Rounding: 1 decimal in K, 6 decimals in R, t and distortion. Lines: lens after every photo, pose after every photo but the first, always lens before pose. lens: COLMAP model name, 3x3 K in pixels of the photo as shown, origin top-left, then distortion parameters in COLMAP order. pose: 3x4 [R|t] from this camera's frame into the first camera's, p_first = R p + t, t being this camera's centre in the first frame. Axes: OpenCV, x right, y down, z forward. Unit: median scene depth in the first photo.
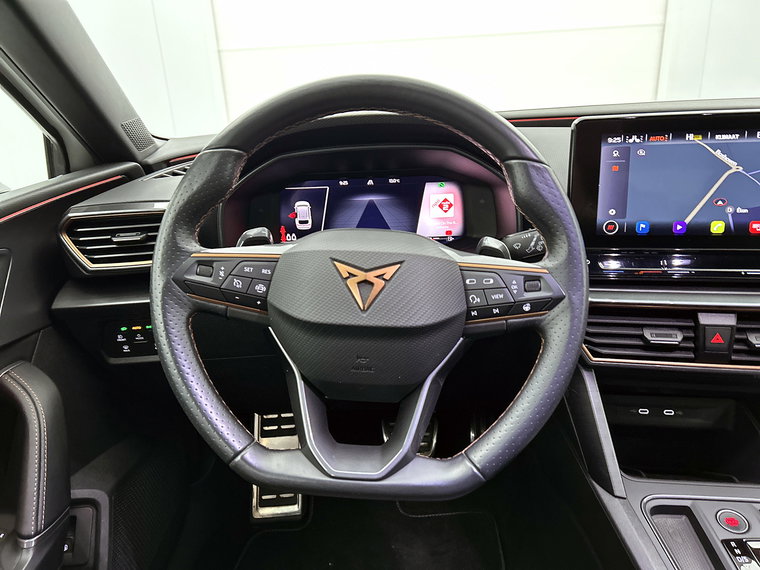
lens RADIAL K [[568.8, 0, 380.0], [0, 568.8, 285.0], [0, 0, 1]] dist [0.066568, -0.081067]
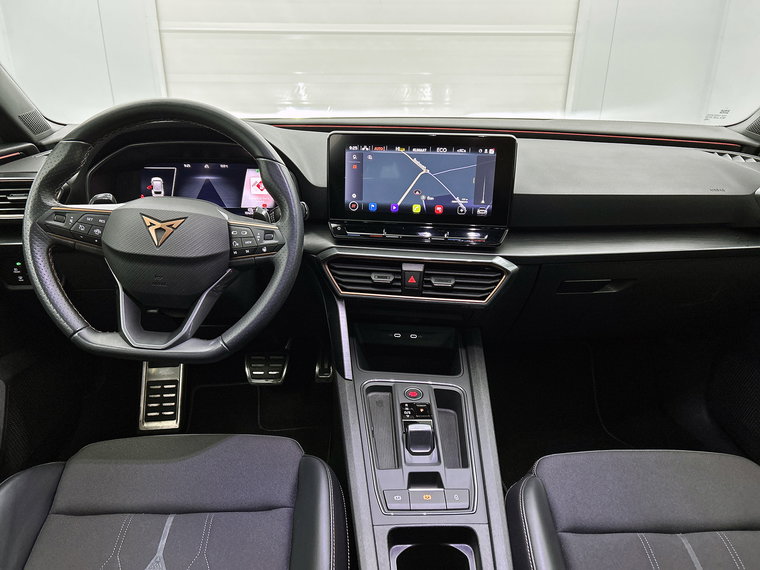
lens RADIAL K [[568.8, 0, 380.0], [0, 568.8, 285.0], [0, 0, 1]] dist [0.066568, -0.081067]
pose [[0.996825, 0.034577, 0.071722, 0.390894], [-0.036538, 0.998988, 0.026221, 0.070961], [-0.070742, -0.028759, 0.997080, -0.541569]]
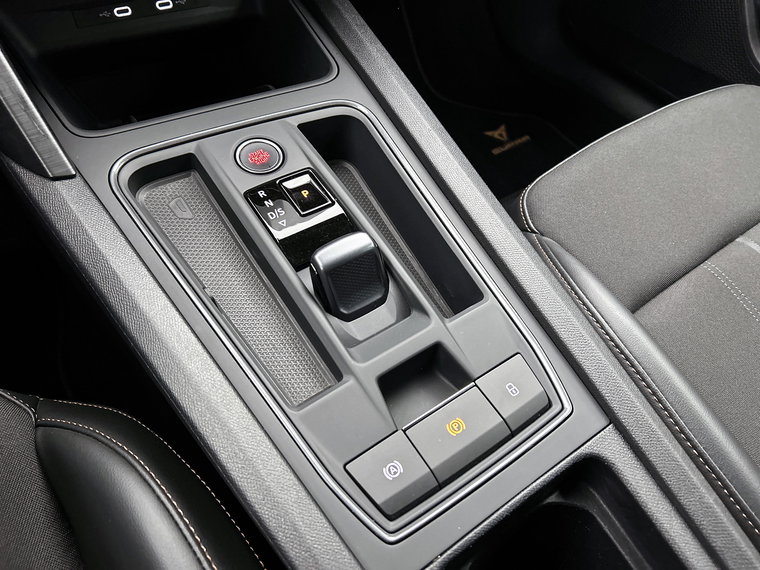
lens RADIAL K [[568.8, 0, 380.0], [0, 568.8, 285.0], [0, 0, 1]] dist [0.066568, -0.081067]
pose [[0.801174, -0.405874, 0.439758, 0.384574], [0.108854, 0.821431, 0.559823, 0.191759], [-0.588448, -0.400646, 0.702290, 0.433106]]
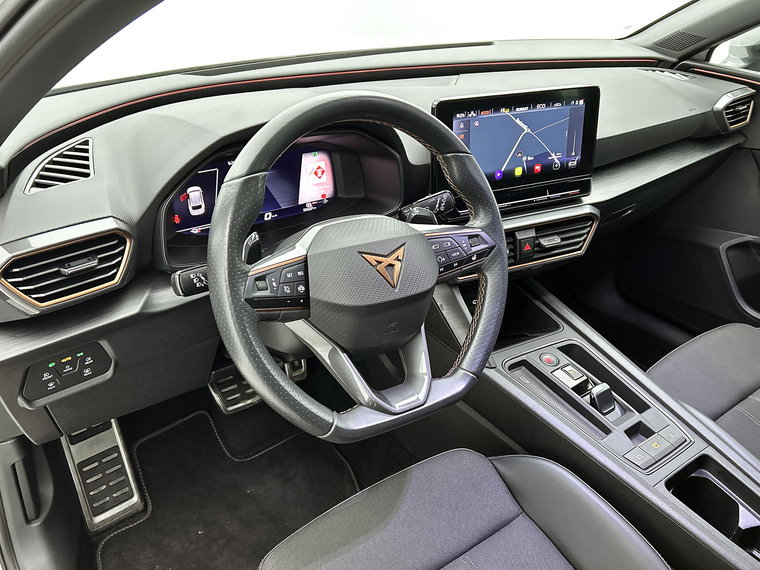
lens RADIAL K [[679.0, 0, 380.0], [0, 679.0, 285.0], [0, 0, 1]] dist [0.026027, -0.005252]
pose [[0.776866, -0.233957, 0.584588, -0.765089], [0.138370, 0.969147, 0.203978, -0.224125], [-0.614274, -0.077574, 0.785270, -0.153664]]
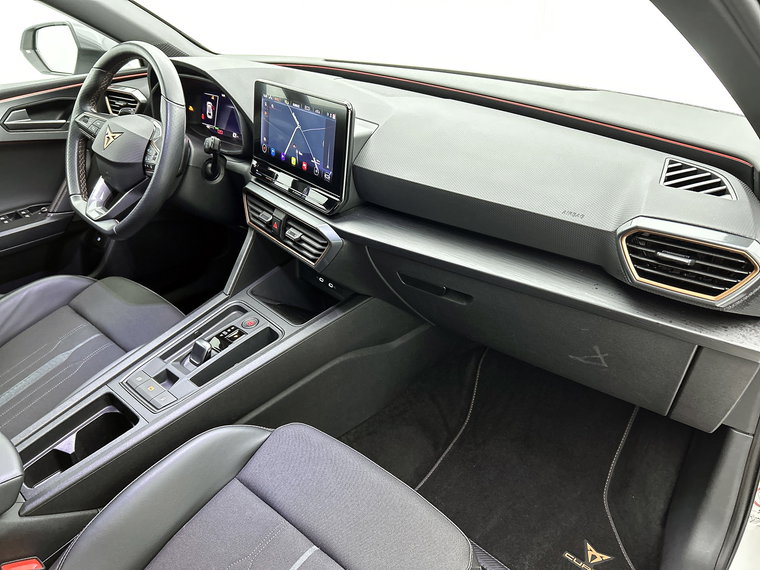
lens RADIAL K [[568.8, 0, 380.0], [0, 568.8, 285.0], [0, 0, 1]] dist [0.066568, -0.081067]
pose [[0.761902, 0.351675, -0.543903, 1.813729], [-0.254287, 0.934744, 0.248177, -0.240809], [0.595688, -0.050779, 0.801609, -0.177492]]
